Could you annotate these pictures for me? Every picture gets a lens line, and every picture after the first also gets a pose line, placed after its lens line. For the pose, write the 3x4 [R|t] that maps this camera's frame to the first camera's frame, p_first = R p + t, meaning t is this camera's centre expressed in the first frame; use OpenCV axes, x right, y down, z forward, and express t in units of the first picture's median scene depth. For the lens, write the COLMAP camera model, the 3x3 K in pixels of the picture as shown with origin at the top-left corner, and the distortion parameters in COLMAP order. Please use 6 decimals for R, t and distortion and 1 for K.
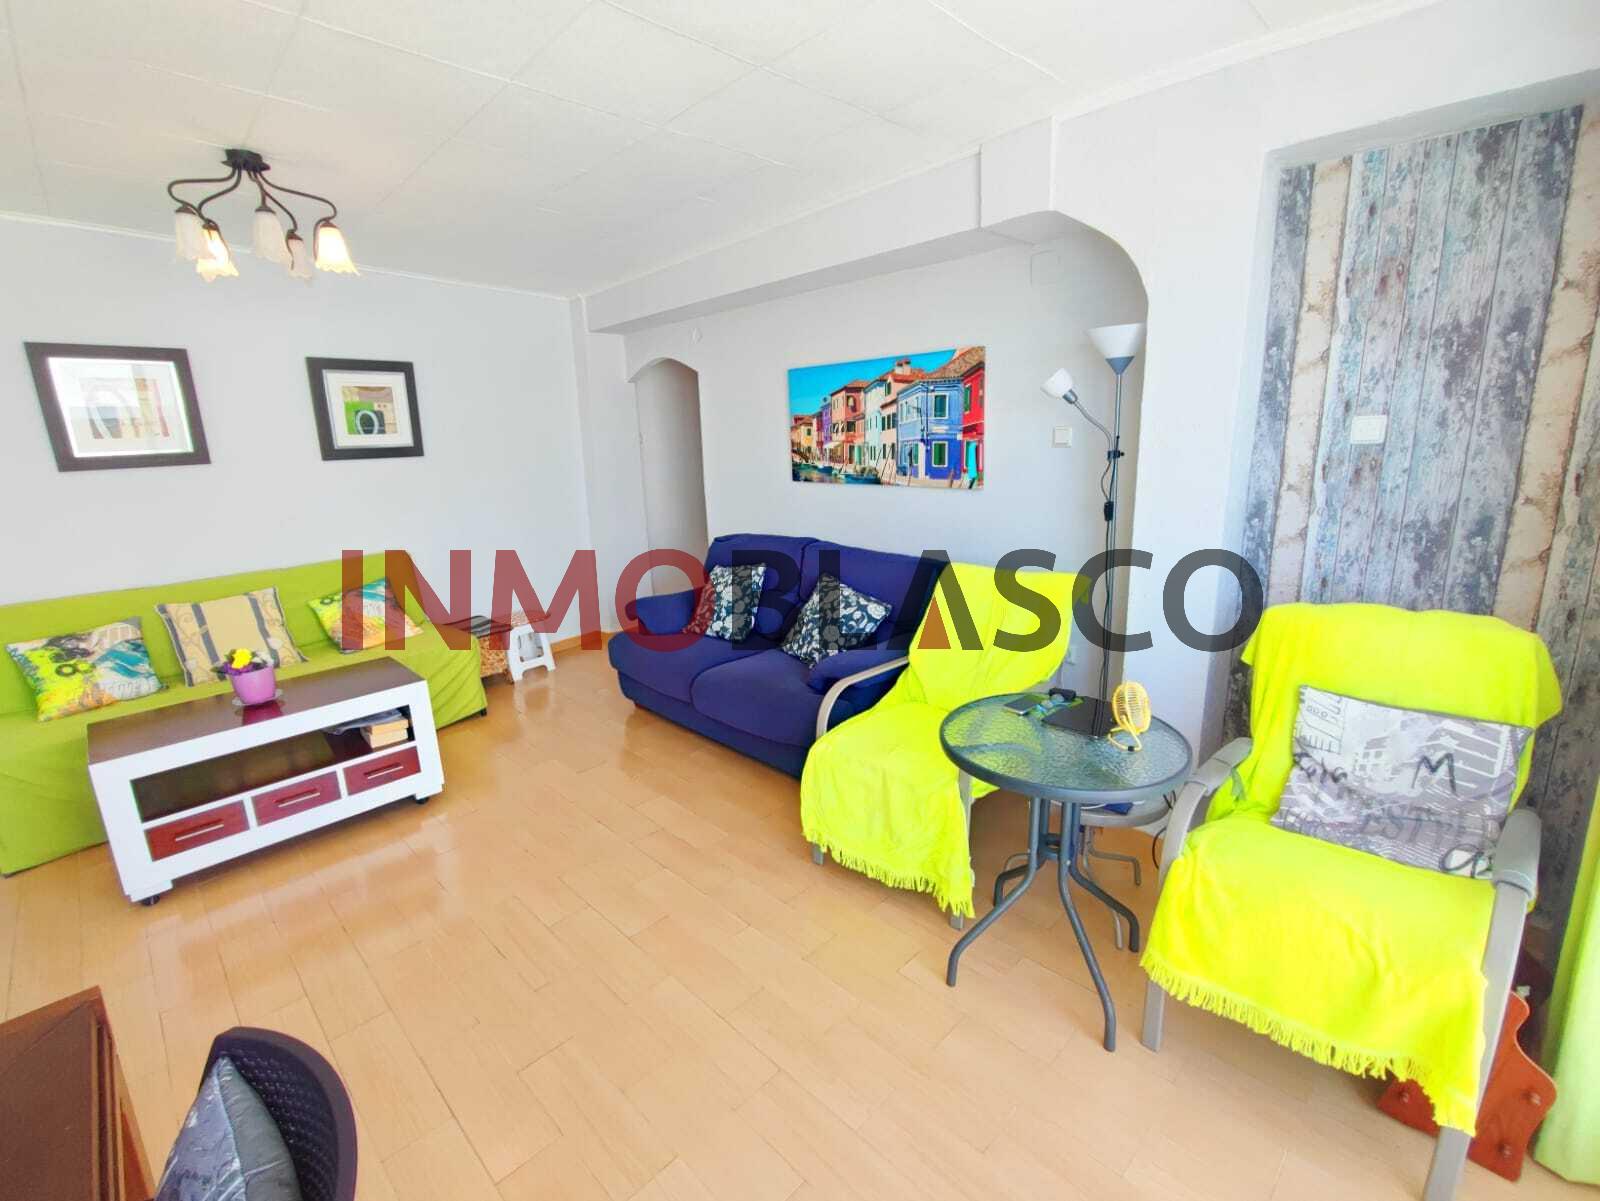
lens RADIAL K [[730.7, 0, 798.1], [0, 730.7, 589.9], [0, 0, 1]] dist [0.000309, 0.001042]
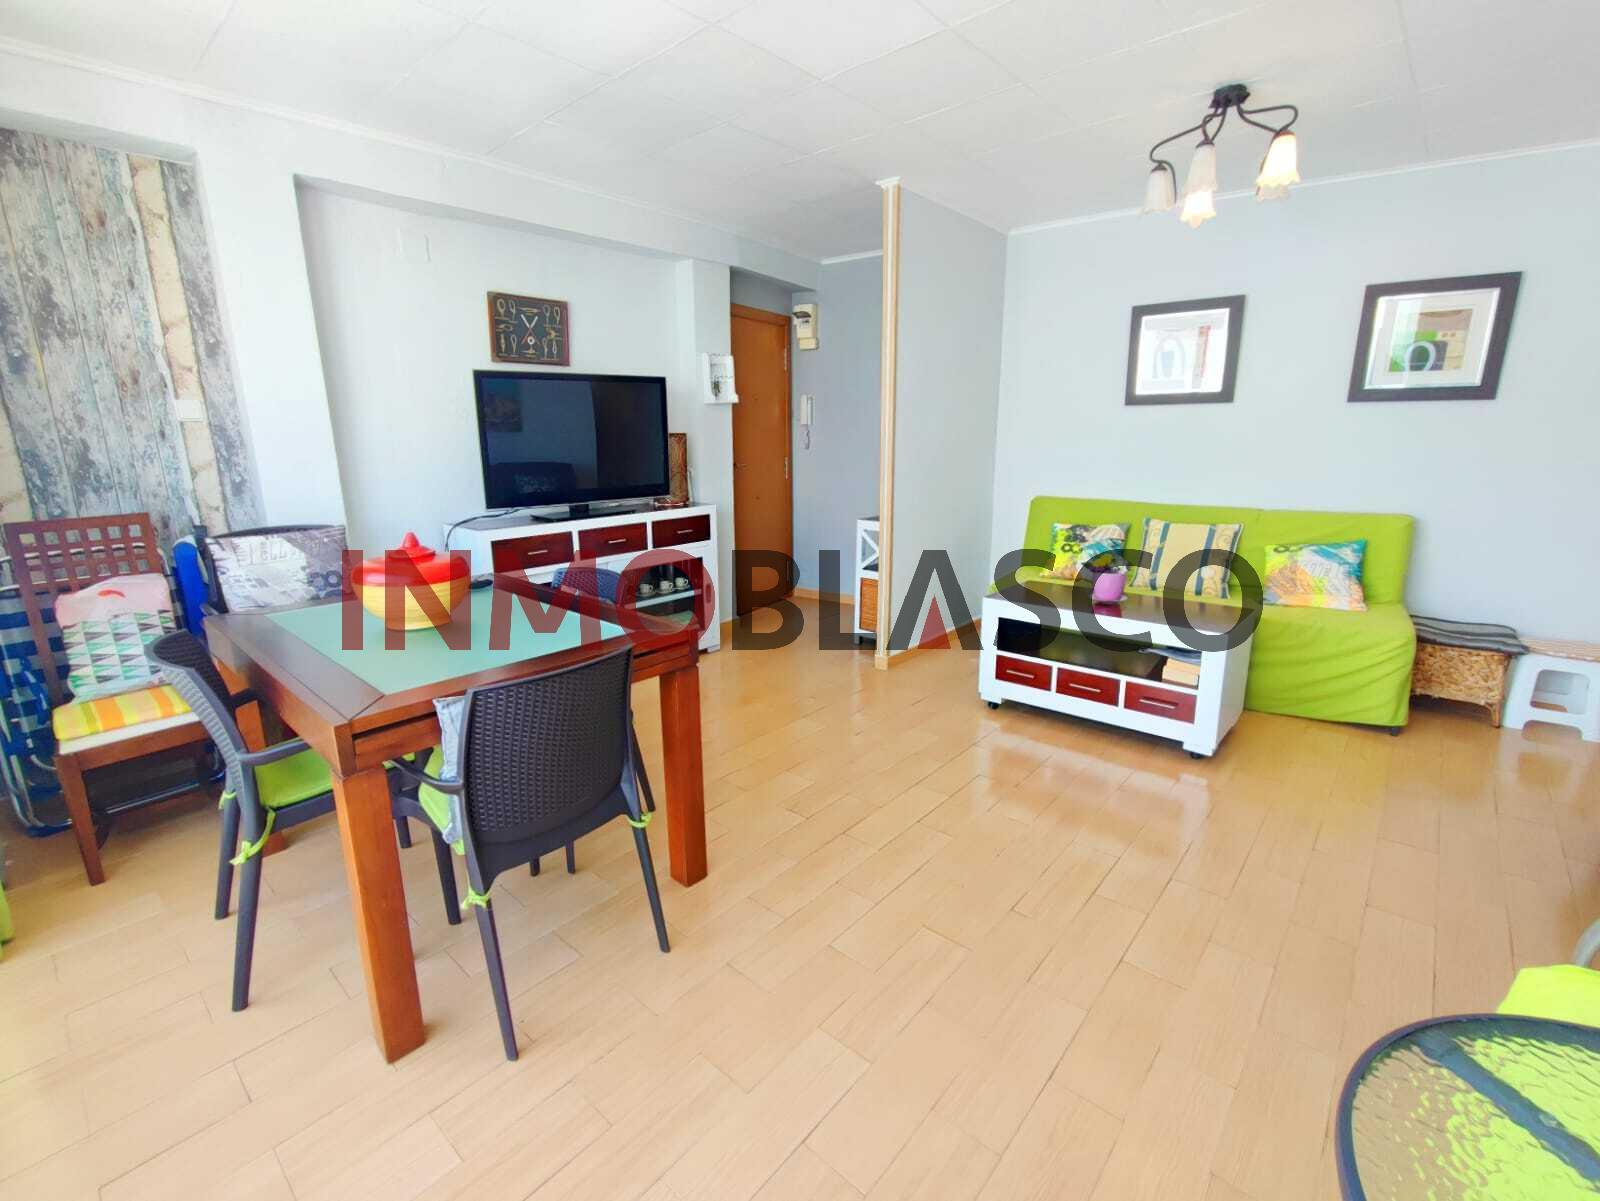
lens RADIAL K [[730.7, 0, 790.4], [0, 730.7, 596.1], [0, 0, 1]] dist [0.000309, 0.001042]
pose [[0.047164, 0.257966, -0.965002, 0.646992], [-0.208366, 0.947366, 0.243068, -0.060644], [0.976913, 0.189609, 0.098433, 0.687565]]
